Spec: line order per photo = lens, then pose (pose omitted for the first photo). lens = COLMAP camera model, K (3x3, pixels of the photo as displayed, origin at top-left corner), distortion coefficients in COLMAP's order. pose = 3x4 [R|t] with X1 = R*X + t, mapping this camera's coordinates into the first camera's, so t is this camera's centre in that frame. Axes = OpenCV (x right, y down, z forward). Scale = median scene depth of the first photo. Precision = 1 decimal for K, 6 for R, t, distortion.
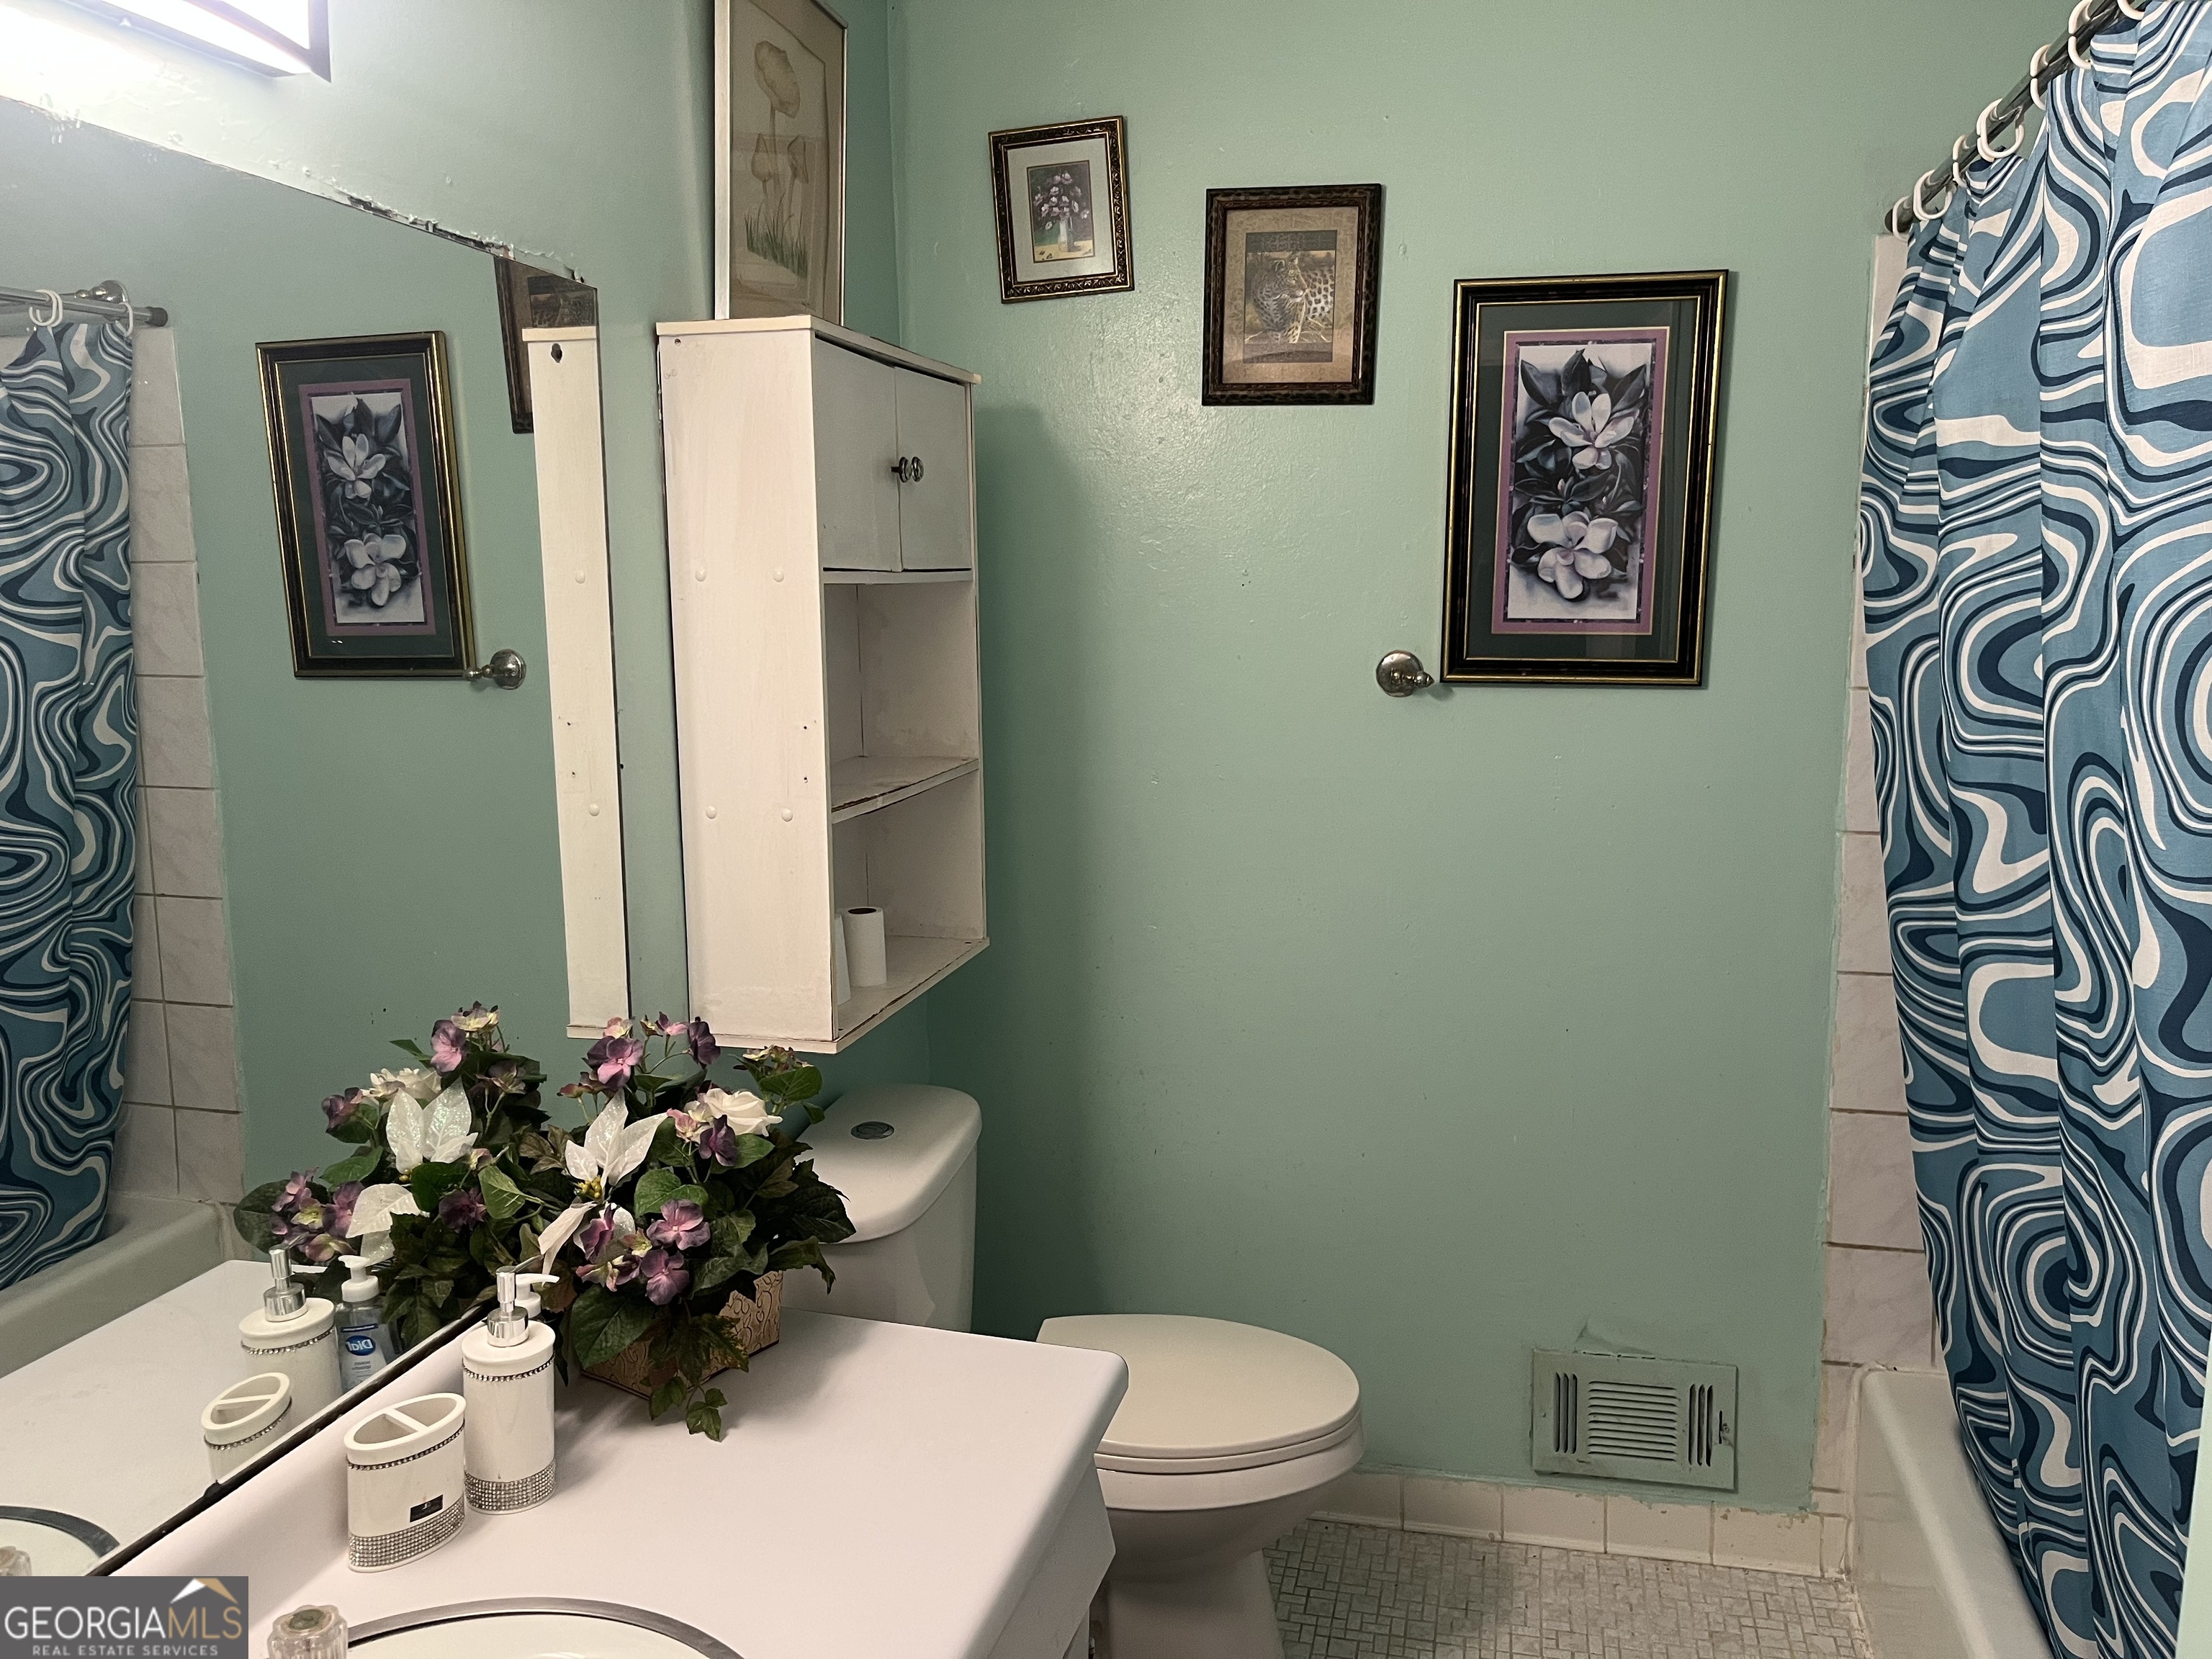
lens RADIAL K [[1743.3, 0, 1113.6], [0, 1743.3, 853.7], [0, 0, 1]] dist [0.063178, -0.101344]
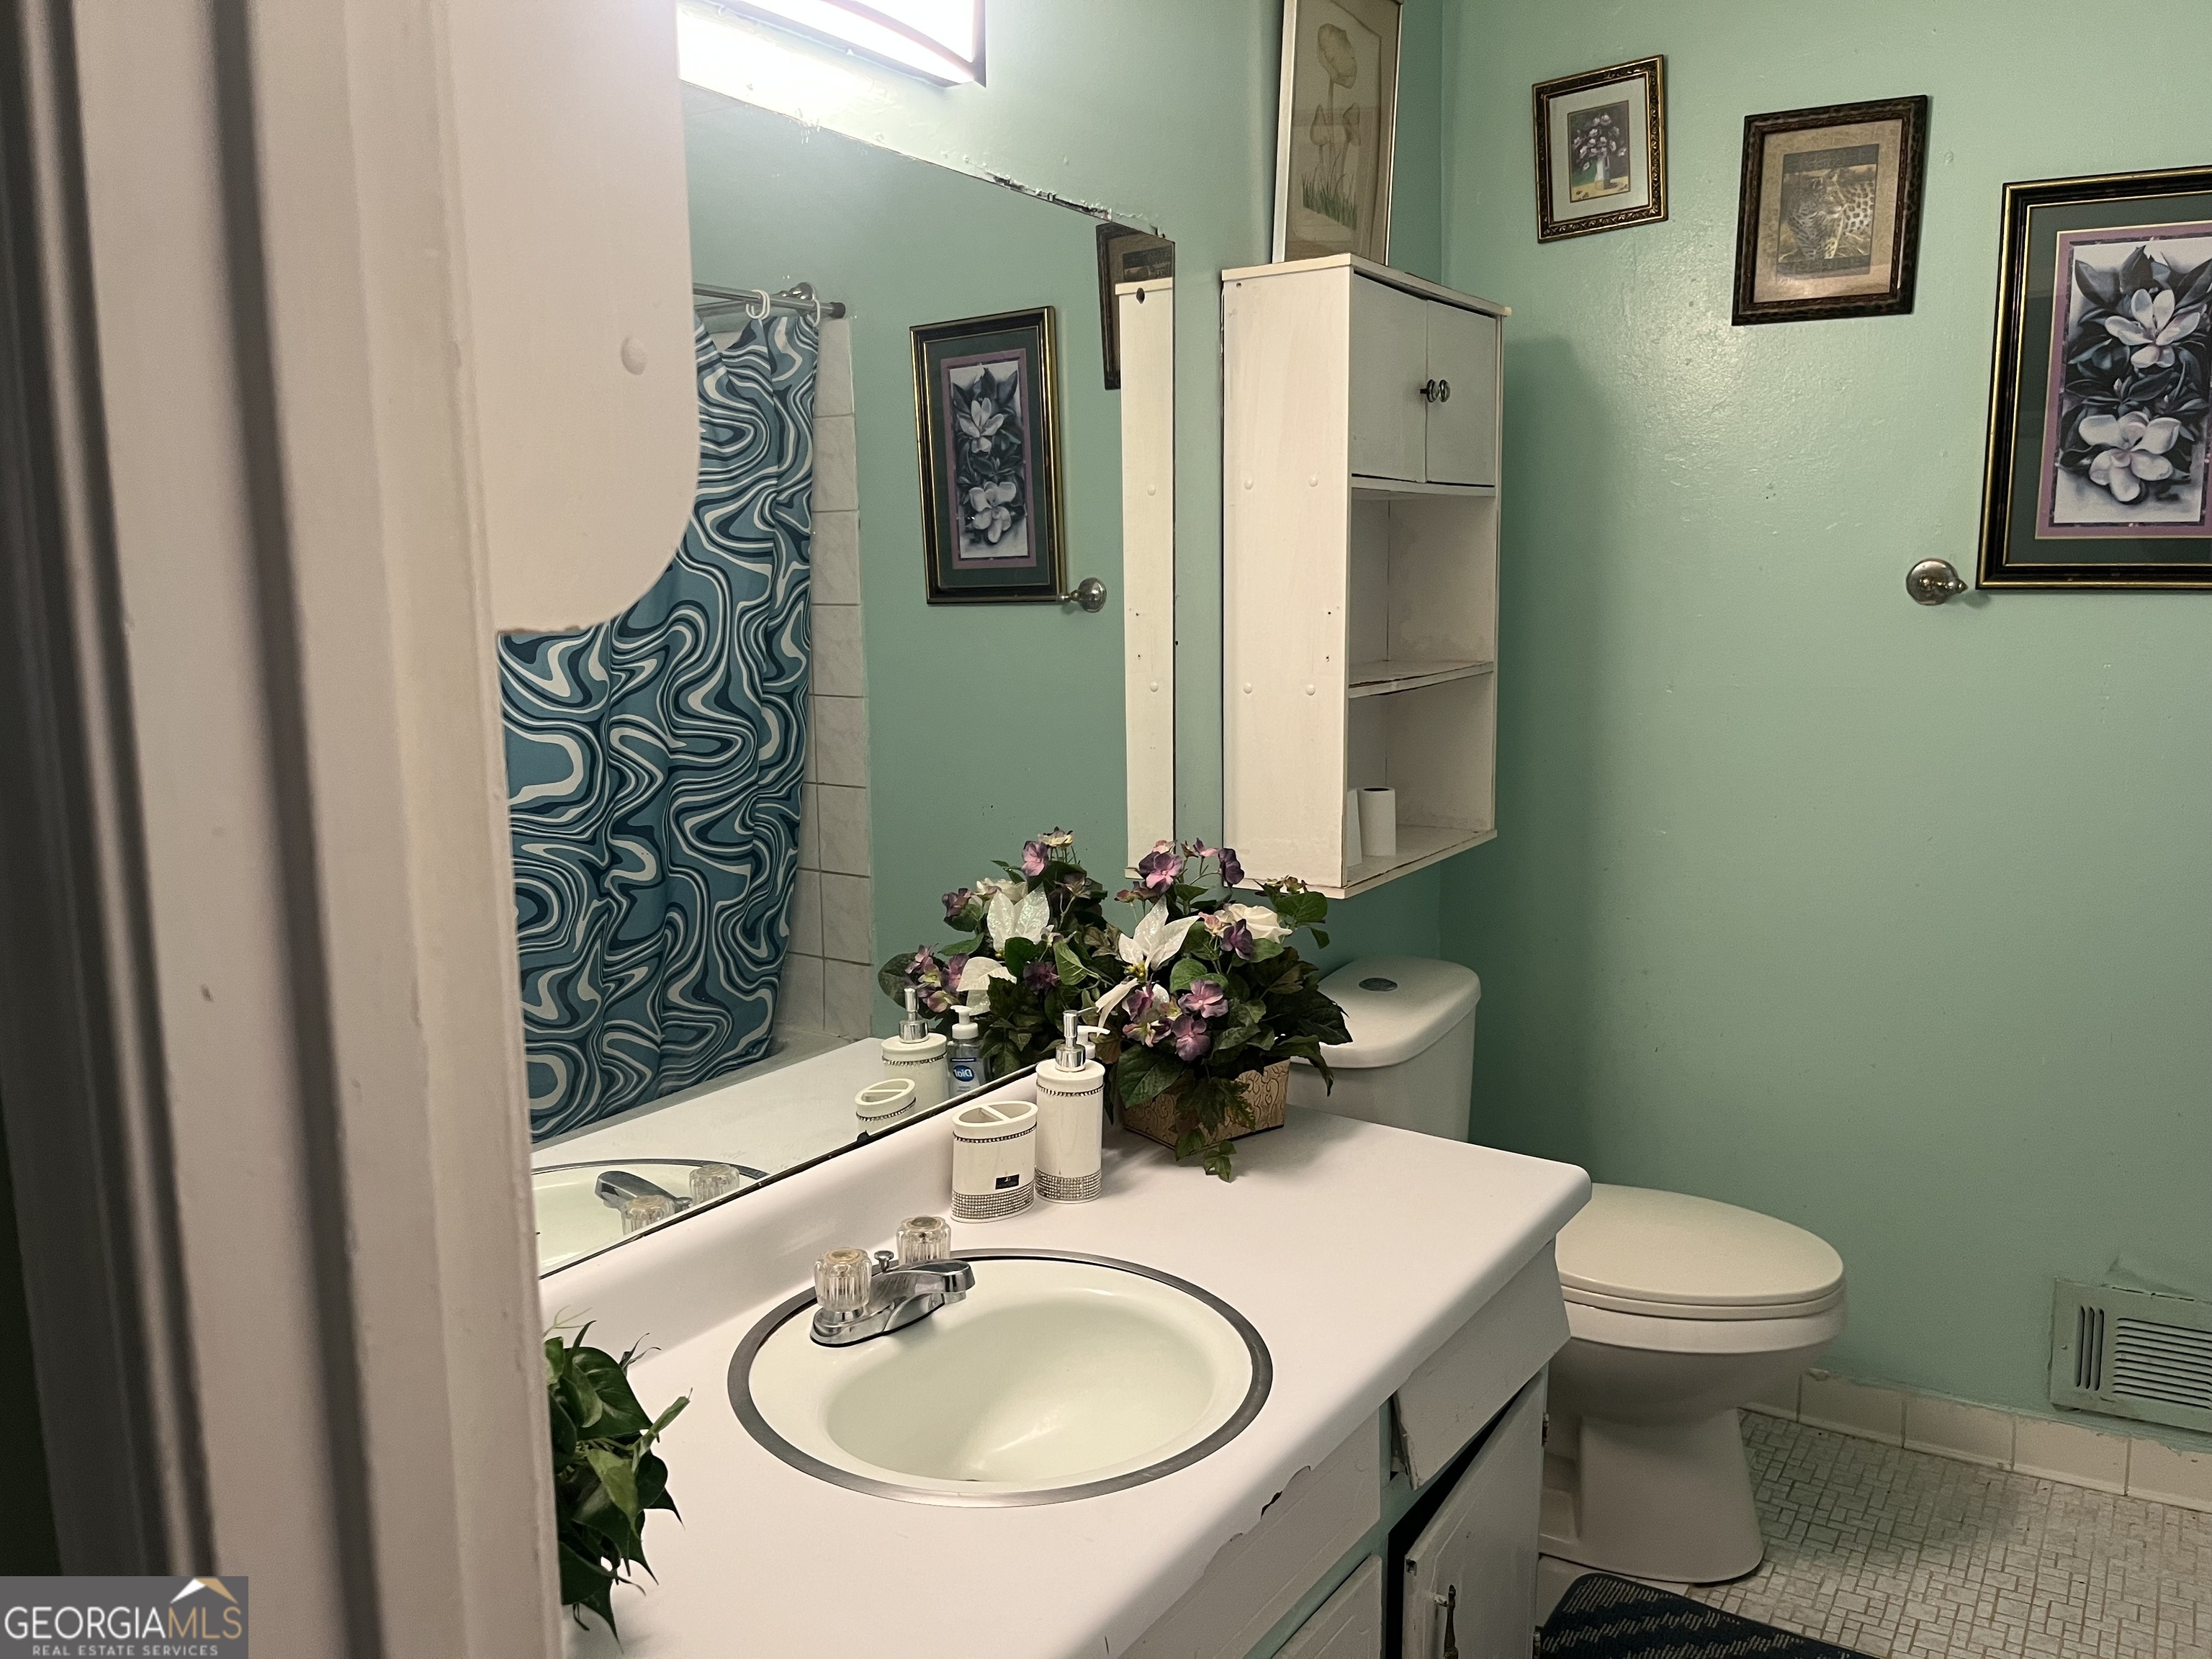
lens RADIAL K [[1743.3, 0, 1065.1], [0, 1743.3, 859.5], [0, 0, 1]] dist [0.063178, -0.101344]
pose [[0.940644, 0.043711, -0.336569, 0.044506], [-0.041804, 0.999042, 0.012912, 0.066181], [0.336811, 0.001924, 0.941570, -0.121001]]
